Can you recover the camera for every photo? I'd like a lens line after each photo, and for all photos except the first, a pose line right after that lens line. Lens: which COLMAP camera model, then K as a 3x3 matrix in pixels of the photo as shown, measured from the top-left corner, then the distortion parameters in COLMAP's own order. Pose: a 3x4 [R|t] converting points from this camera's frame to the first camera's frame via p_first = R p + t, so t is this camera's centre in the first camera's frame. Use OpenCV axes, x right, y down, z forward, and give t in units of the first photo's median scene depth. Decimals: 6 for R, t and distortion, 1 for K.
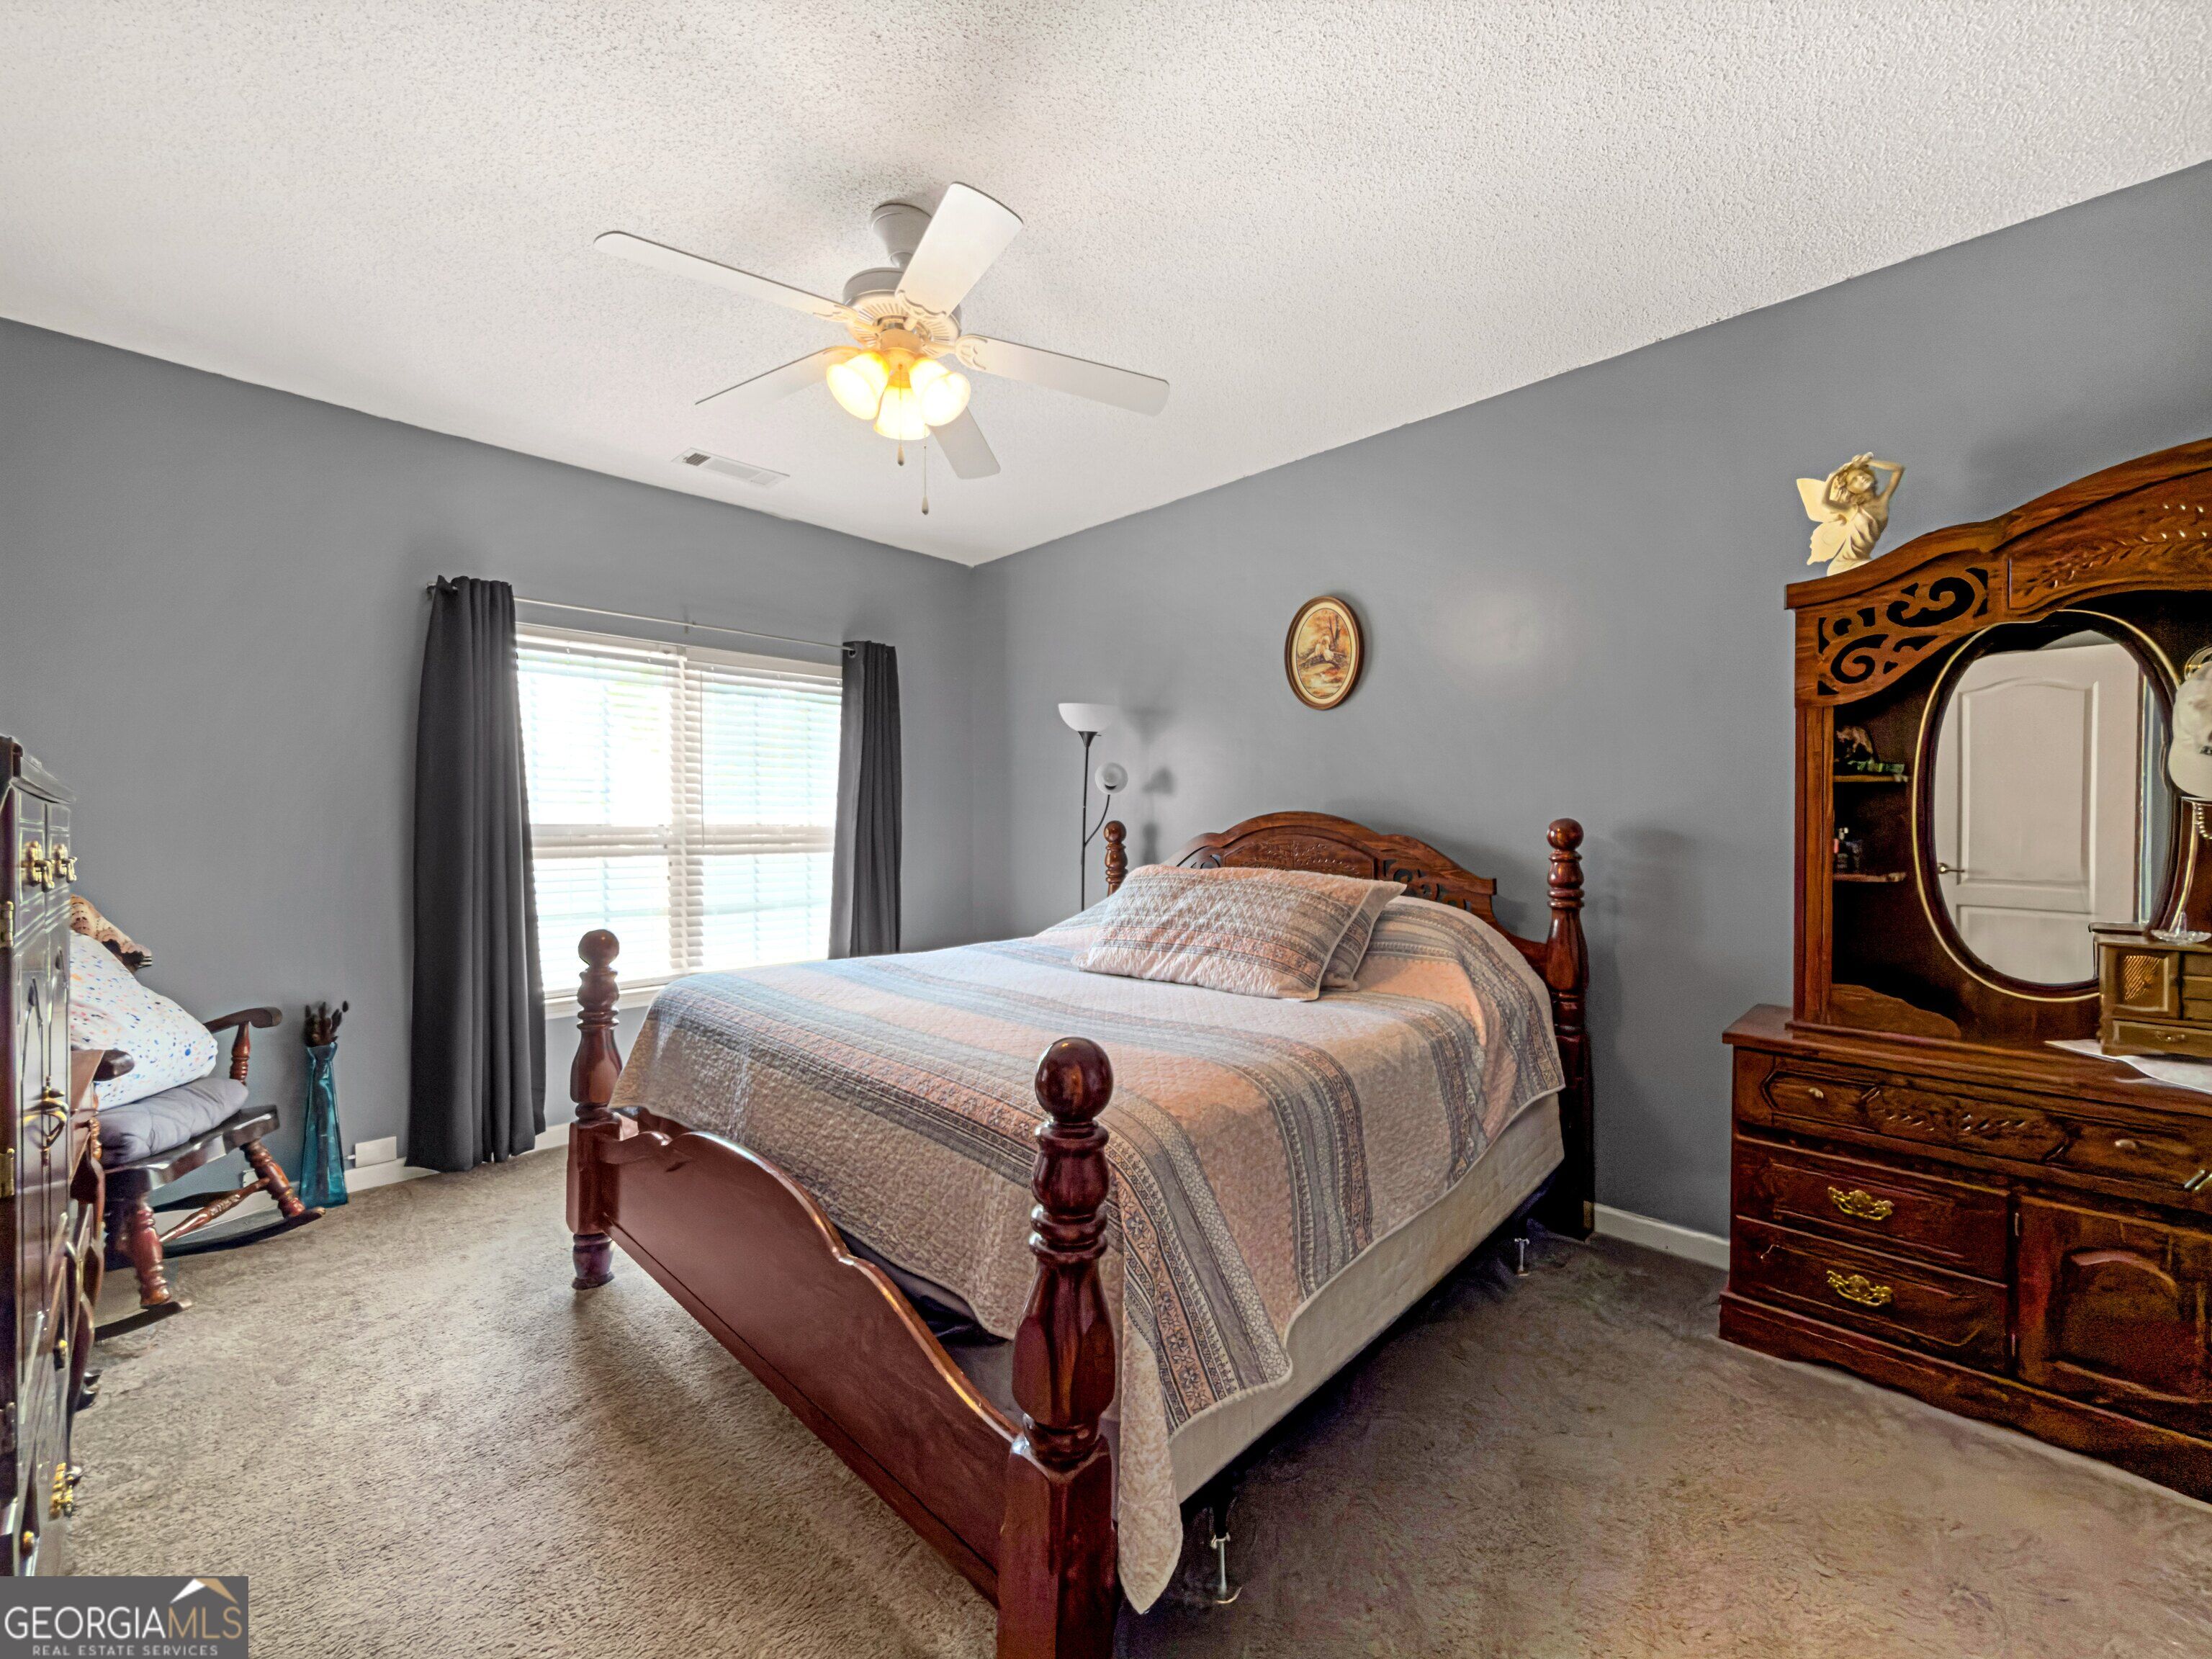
lens RADIAL K [[895.7, 0, 1099.6], [0, 895.7, 823.0], [0, 0, 1]] dist [-0.001406, -0.000092]
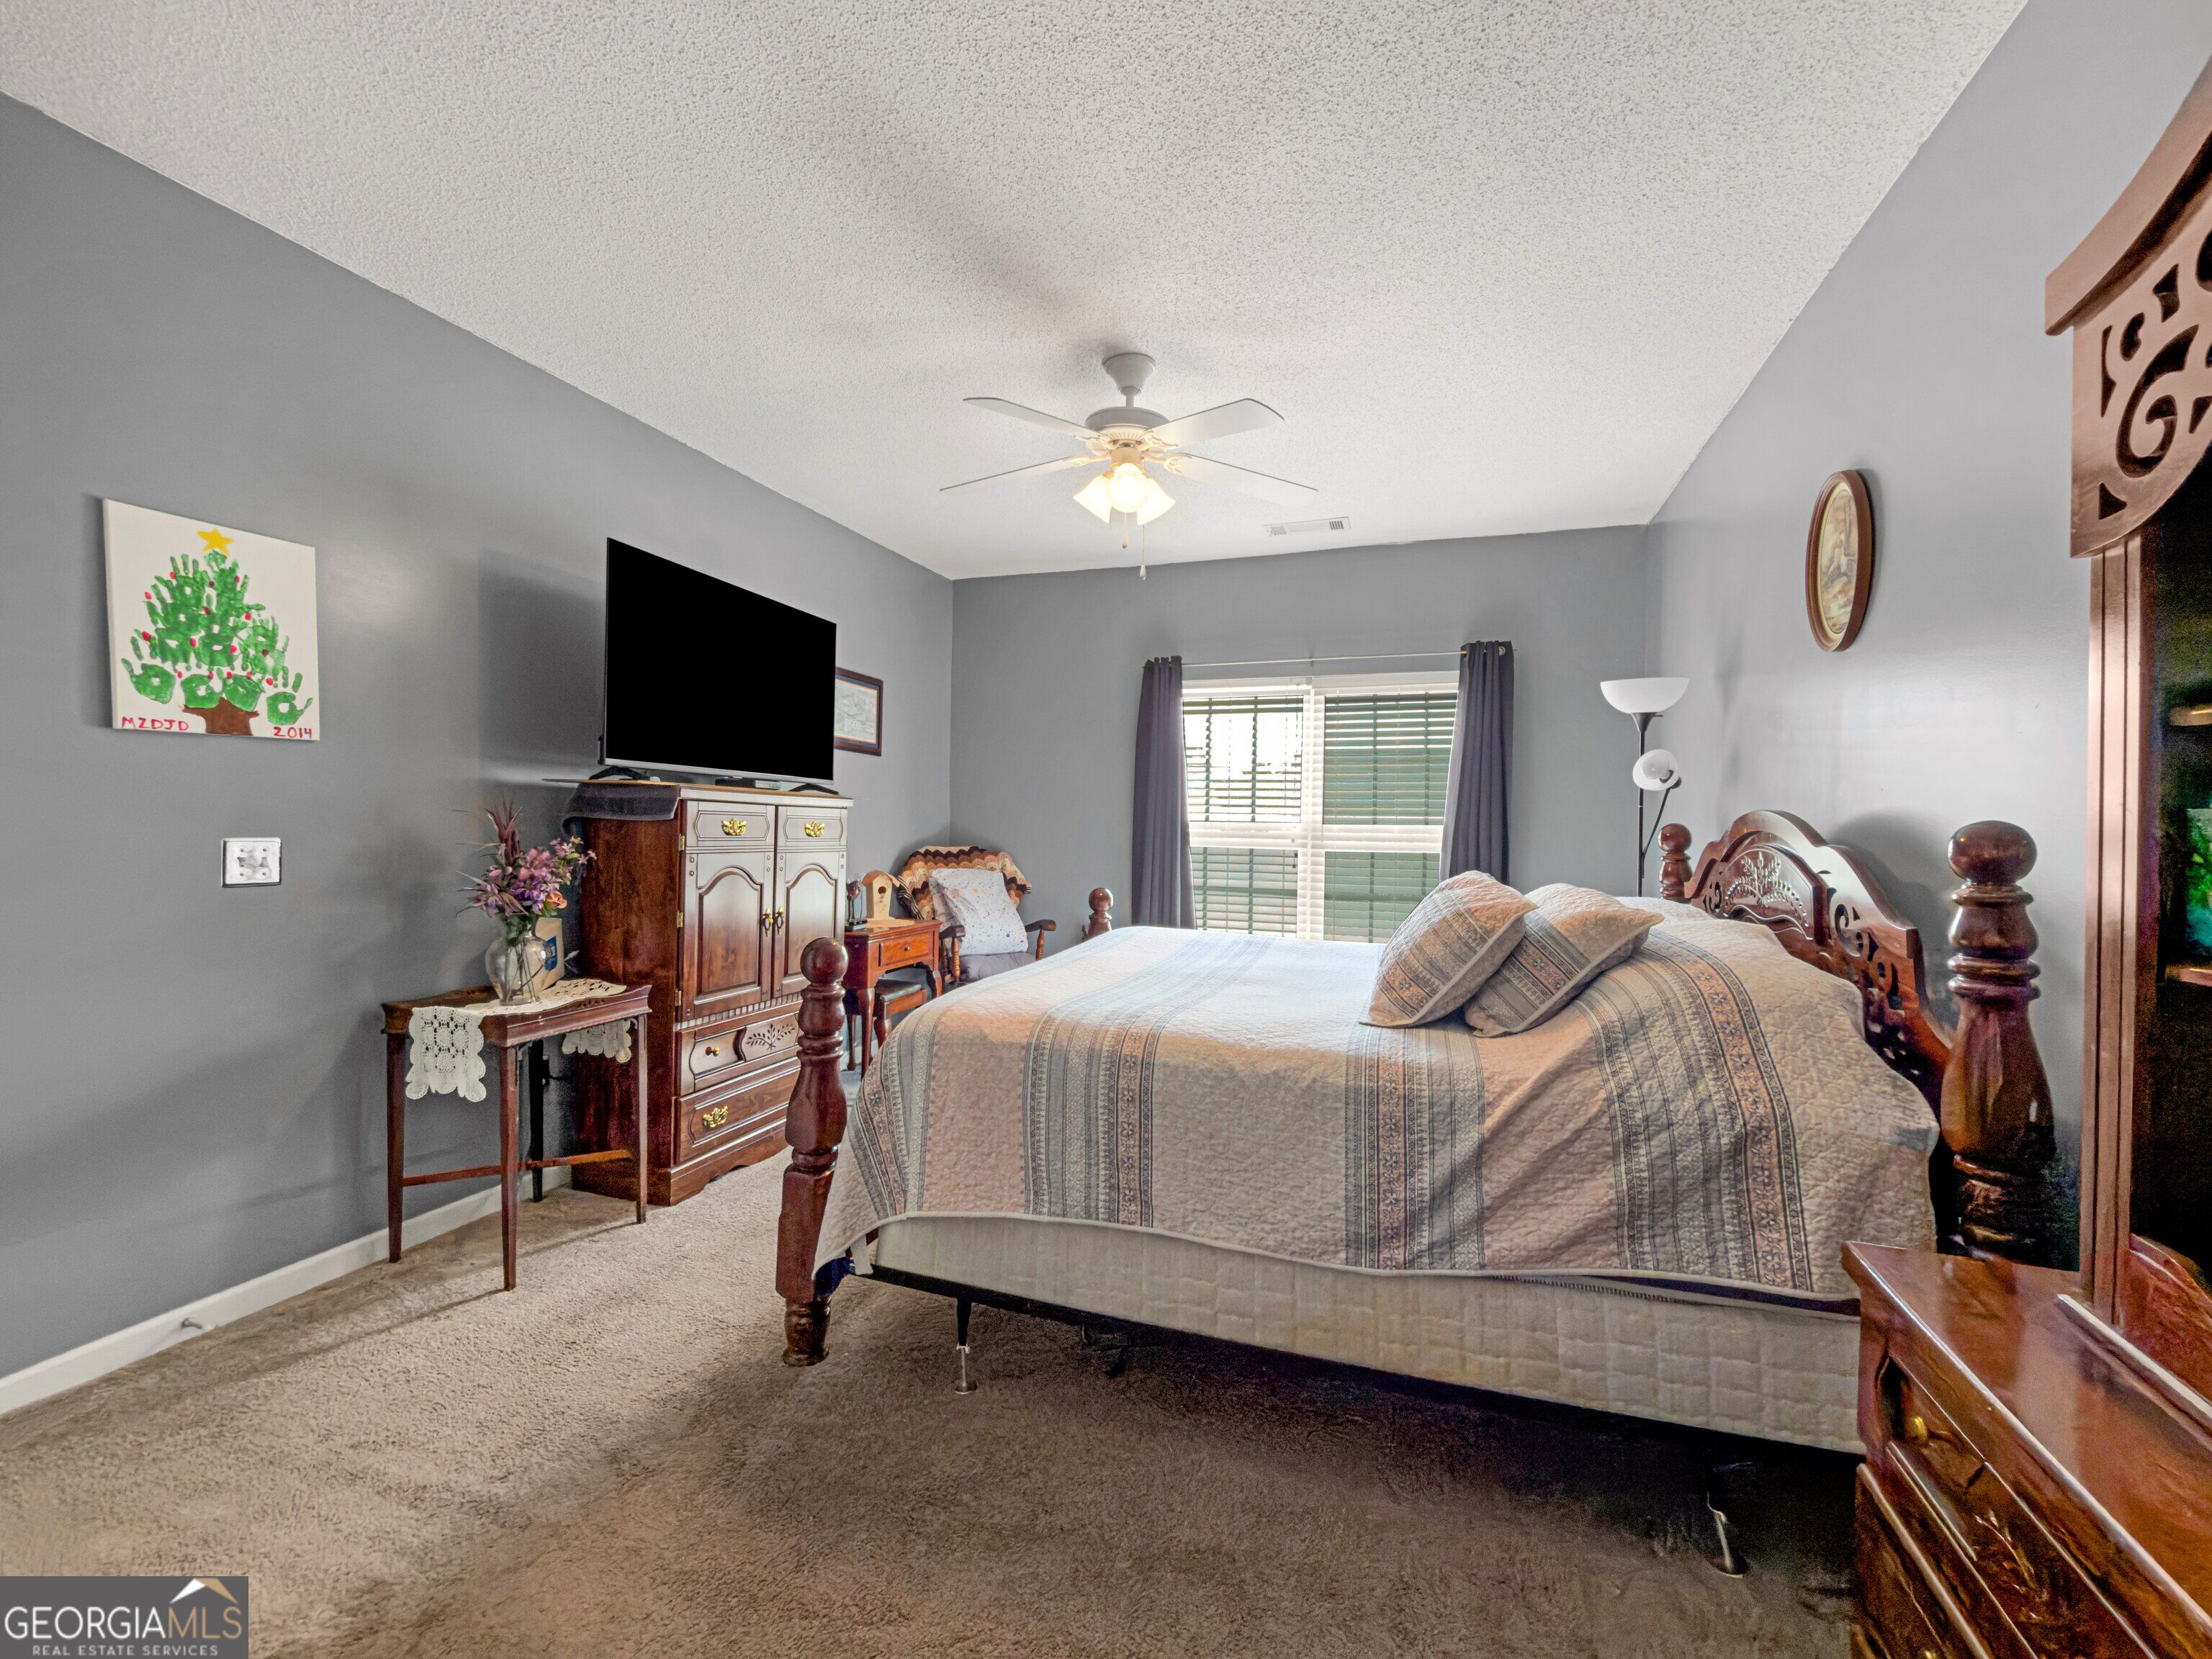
lens RADIAL K [[895.7, 0, 1099.1], [0, 895.7, 828.5], [0, 0, 1]] dist [-0.001406, -0.000092]
pose [[0.426345, 0.014344, -0.904447, 0.608565], [-0.012754, 0.999870, 0.009846, 0.000464], [0.904471, 0.007338, 0.426473, 0.254682]]
